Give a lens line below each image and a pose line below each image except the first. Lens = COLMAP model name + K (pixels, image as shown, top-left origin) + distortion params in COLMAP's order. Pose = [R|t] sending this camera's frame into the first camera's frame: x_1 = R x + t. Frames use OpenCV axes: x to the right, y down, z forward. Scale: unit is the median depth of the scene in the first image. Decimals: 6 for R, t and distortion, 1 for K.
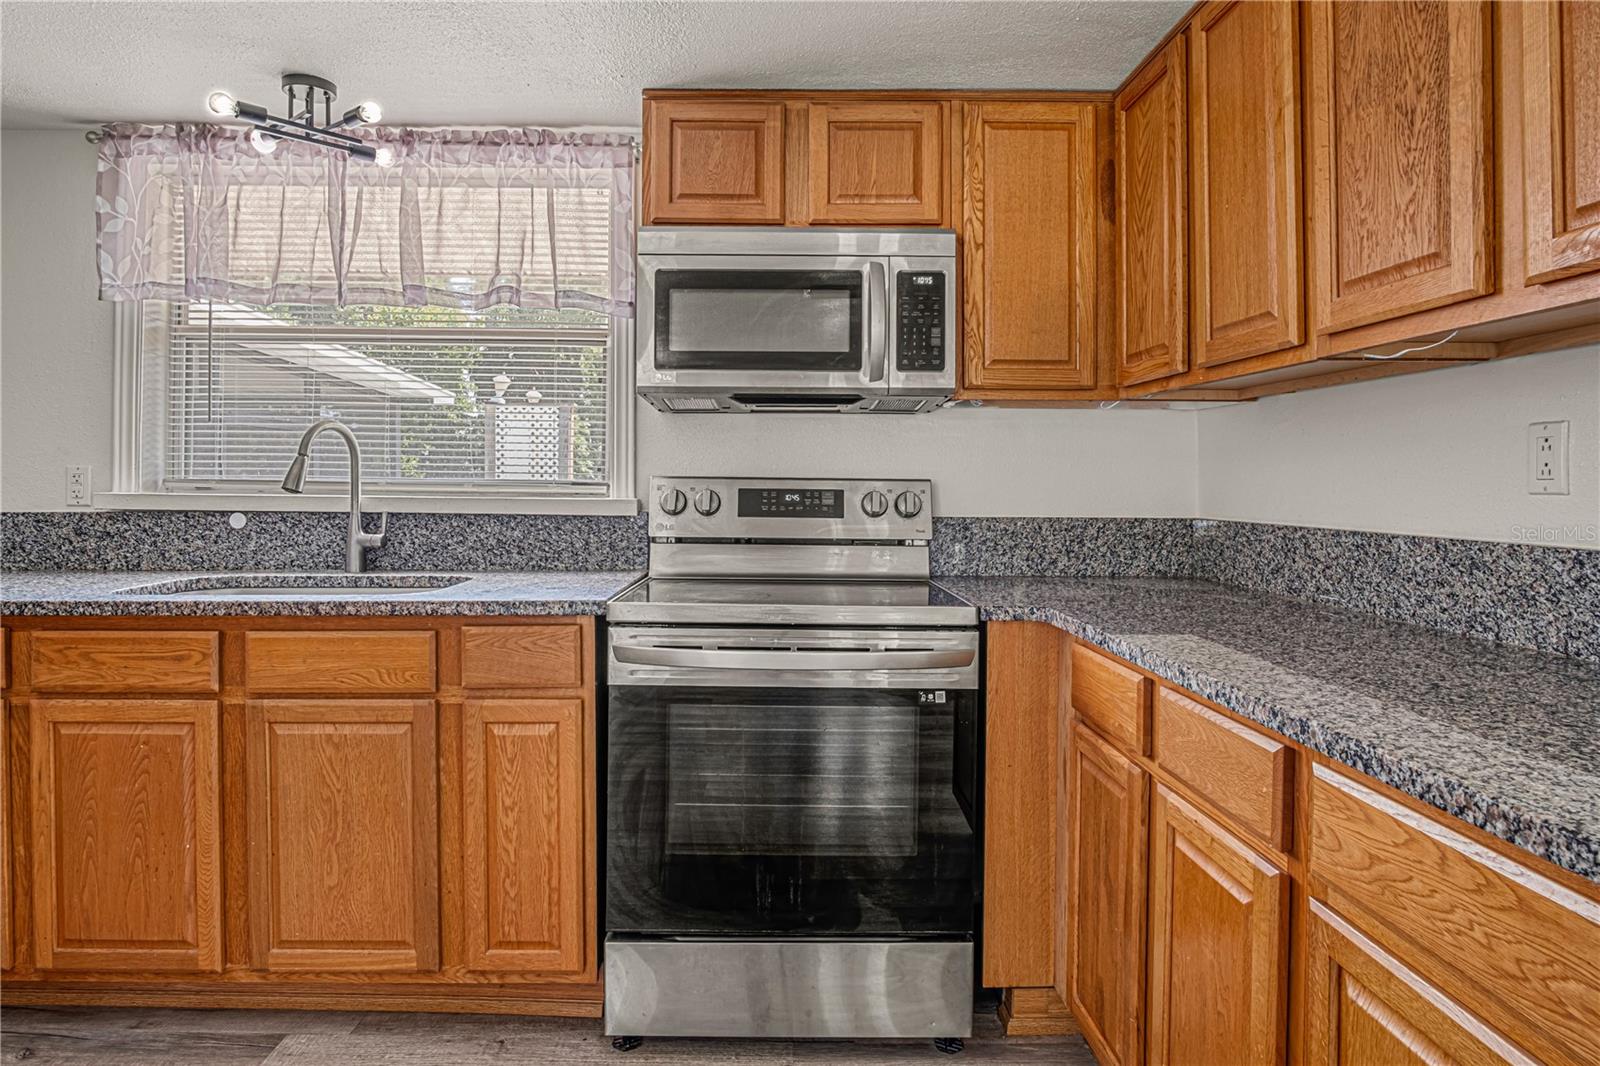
lens RADIAL K [[913.3, 0, 789.2], [0, 913.3, 485.2], [0, 0, 1]] dist [-0.022007, 0.001279]
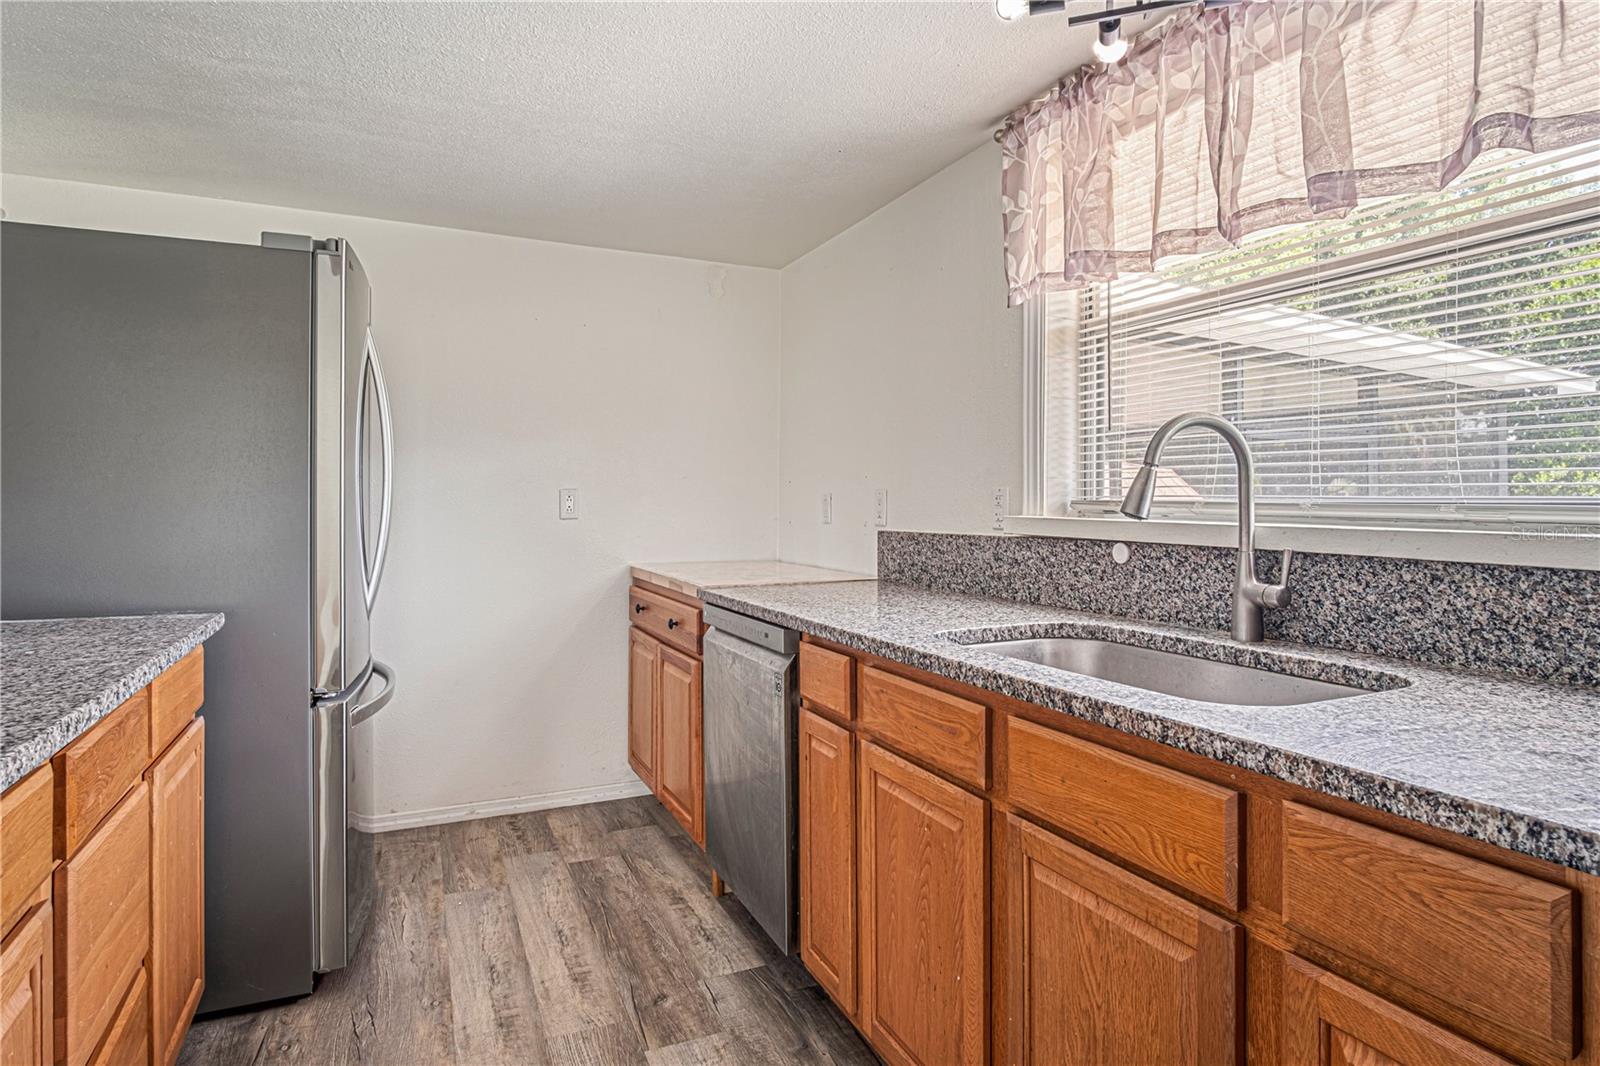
lens RADIAL K [[884.4, 0, 797.9], [0, 884.4, 498.3], [0, 0, 1]] dist [-0.027432, 0.001511]
pose [[0.411737, -0.008859, -0.911260, -0.034450], [-0.001560, 0.999944, -0.010426, 0.000150], [0.911302, 0.005715, 0.411700, 0.488610]]
